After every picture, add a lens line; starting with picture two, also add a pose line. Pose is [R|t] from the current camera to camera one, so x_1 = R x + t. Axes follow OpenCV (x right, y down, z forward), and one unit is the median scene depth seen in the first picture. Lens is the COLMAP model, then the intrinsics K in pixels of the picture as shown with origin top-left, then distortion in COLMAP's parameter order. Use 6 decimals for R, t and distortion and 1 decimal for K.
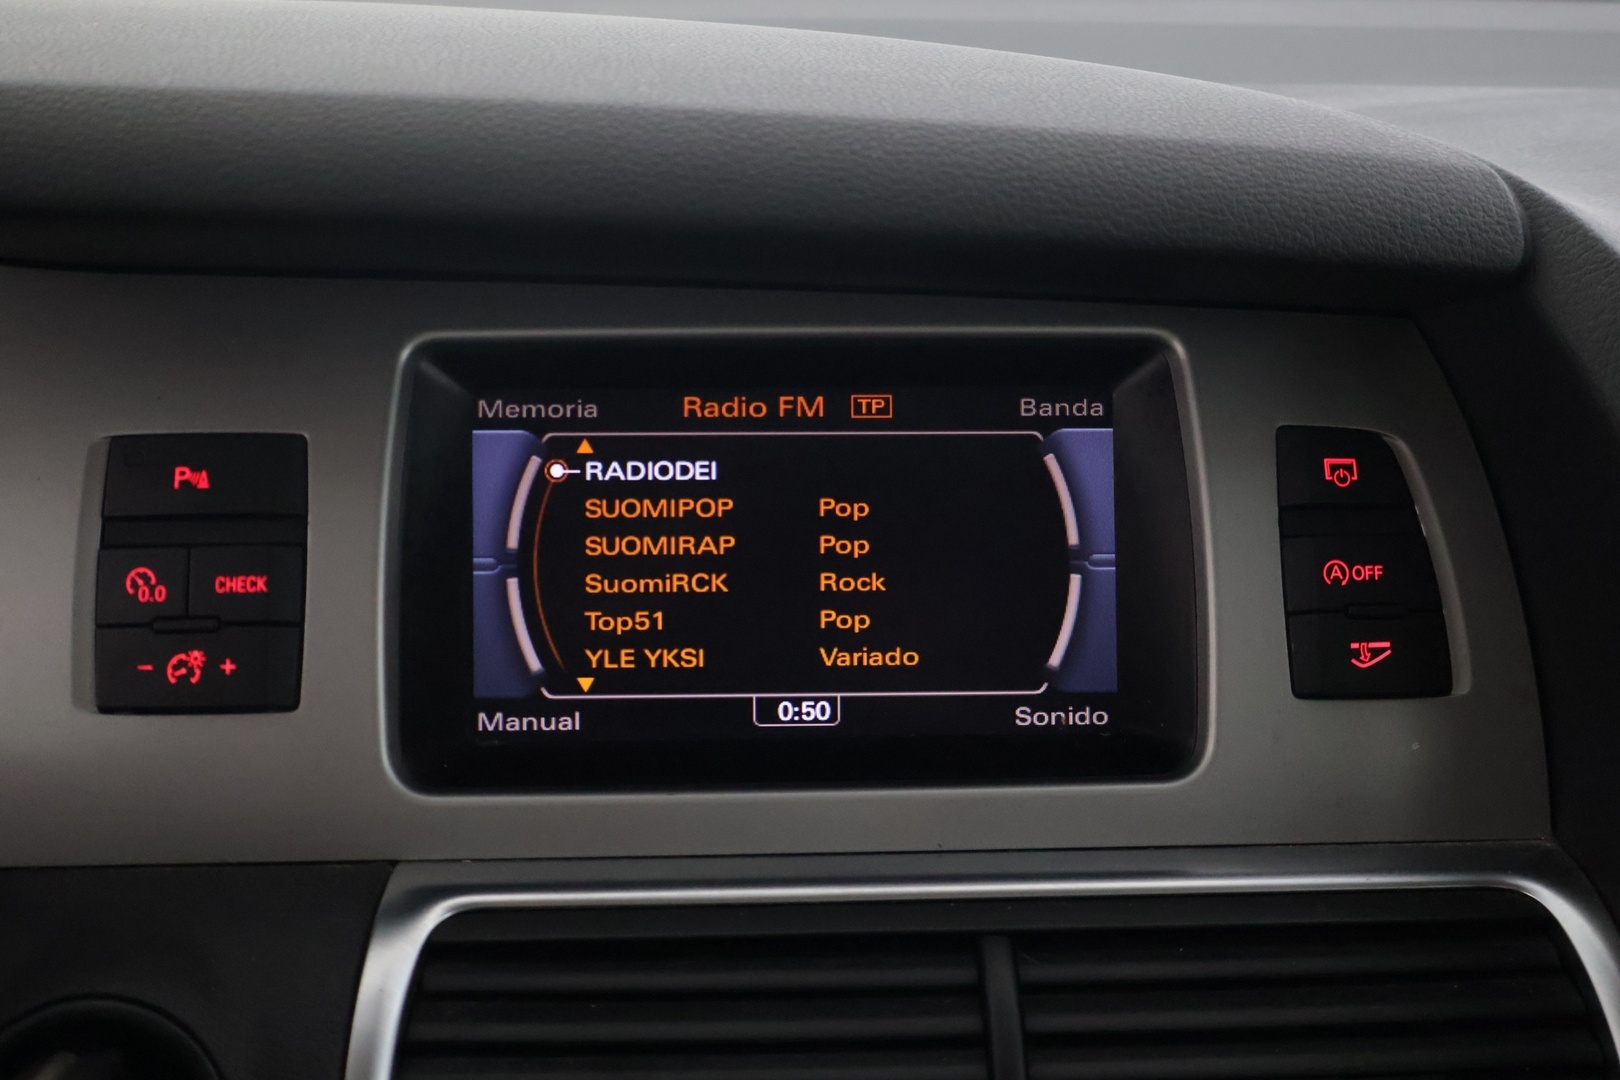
lens RADIAL K [[1756.7, 0, 810.0], [0, 1756.7, 540.0], [0, 0, 1]] dist [-0.013181, -0.015559]
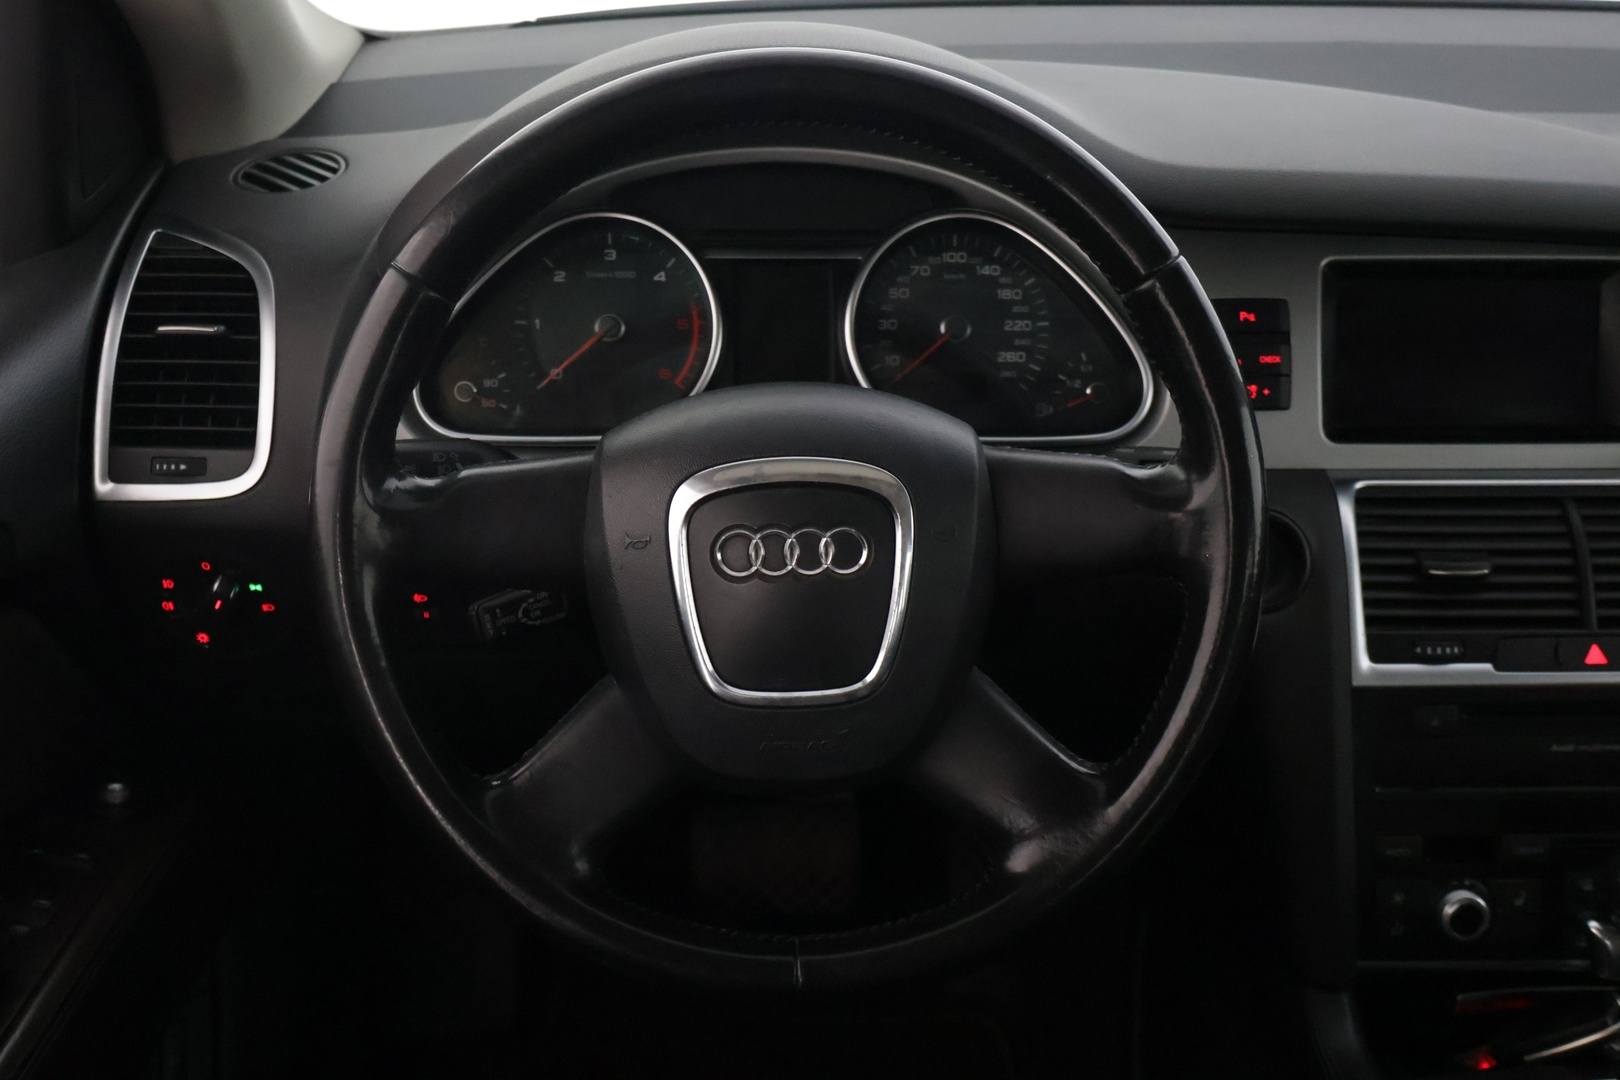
lens RADIAL K [[1735.7, 0, 782.7], [0, 1735.7, 540.4], [0, 0, 1]] dist [-0.012952, 0.000586]
pose [[0.999845, 0.012225, -0.012670, -0.990538], [-0.010563, 0.992251, 0.123803, -0.017718], [0.014085, -0.123650, 0.992226, -1.518778]]
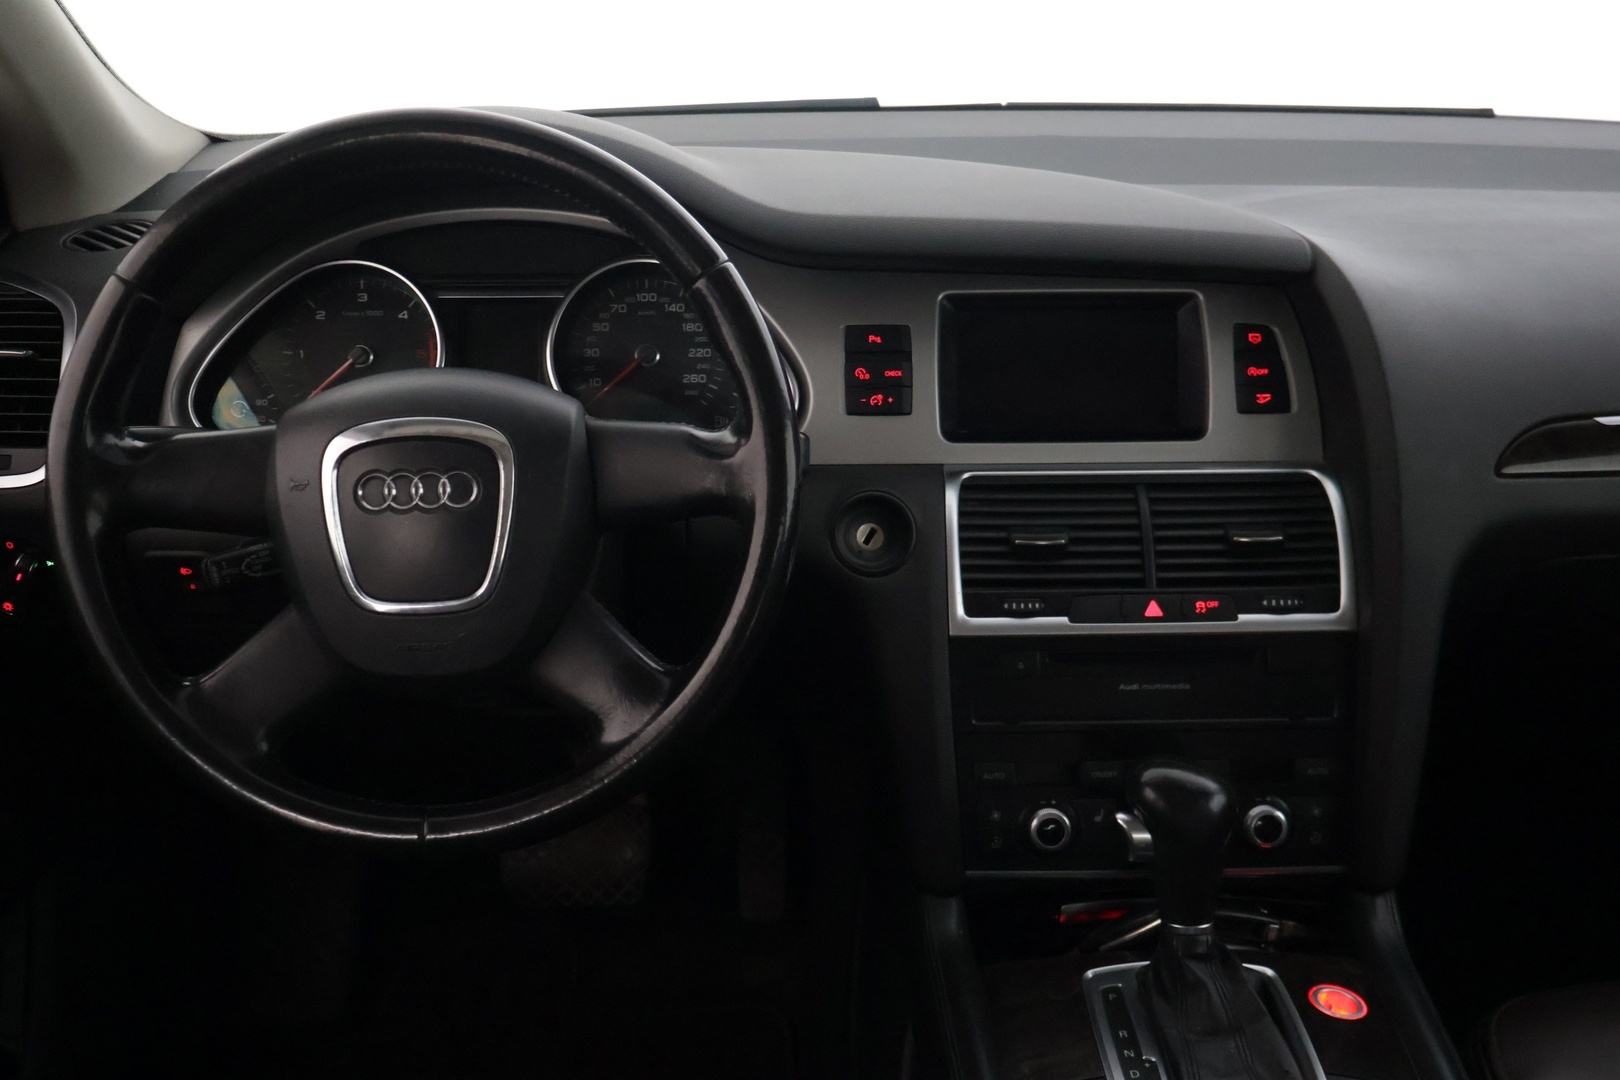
lens RADIAL K [[1756.5, 0, 806.2], [0, 1756.5, 534.2], [0, 0, 1]] dist [-0.013317, -0.011307]
pose [[0.999825, 0.004081, -0.018233, -0.419318], [-0.003500, 0.999487, 0.031824, 0.208749], [0.018354, -0.031754, 0.999327, -2.078725]]
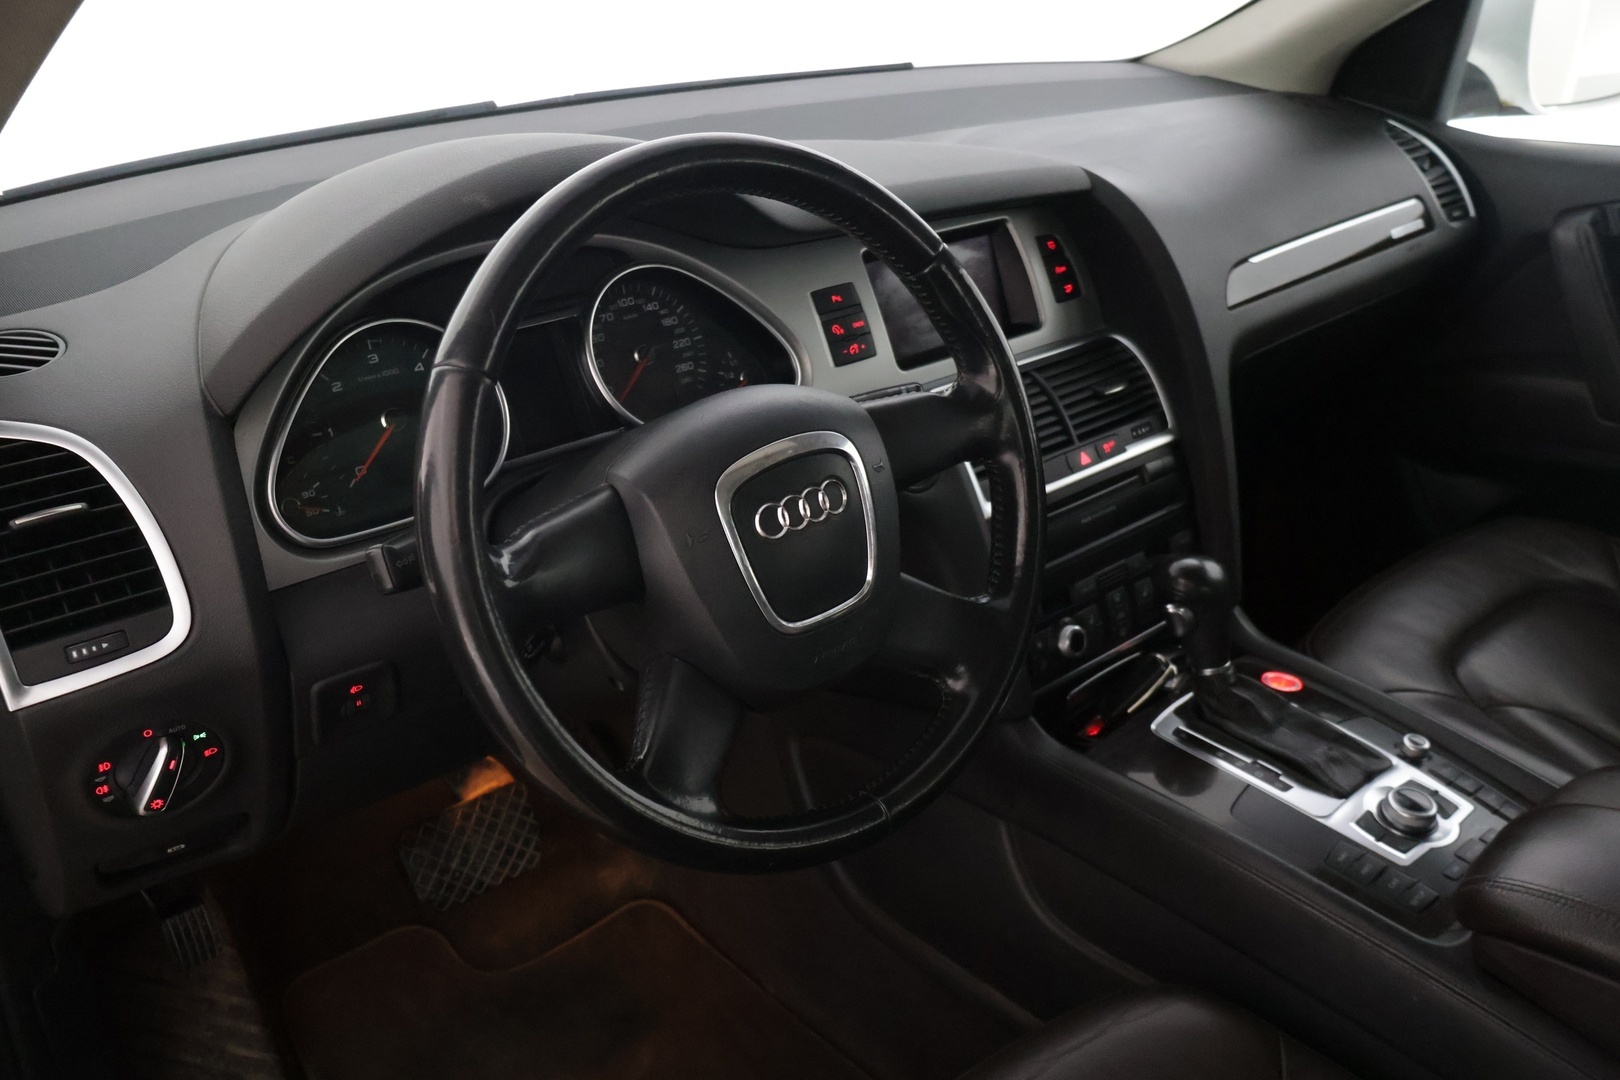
lens RADIAL K [[1355.3, 0, 814.9], [0, 1355.3, 544.1], [0, 0, 1]] dist [-0.013227, 0.000872]
pose [[0.779903, -0.285197, 0.557149, -2.080396], [0.216647, 0.958135, 0.187192, -0.082797], [-0.587210, -0.025287, 0.809039, -1.220517]]
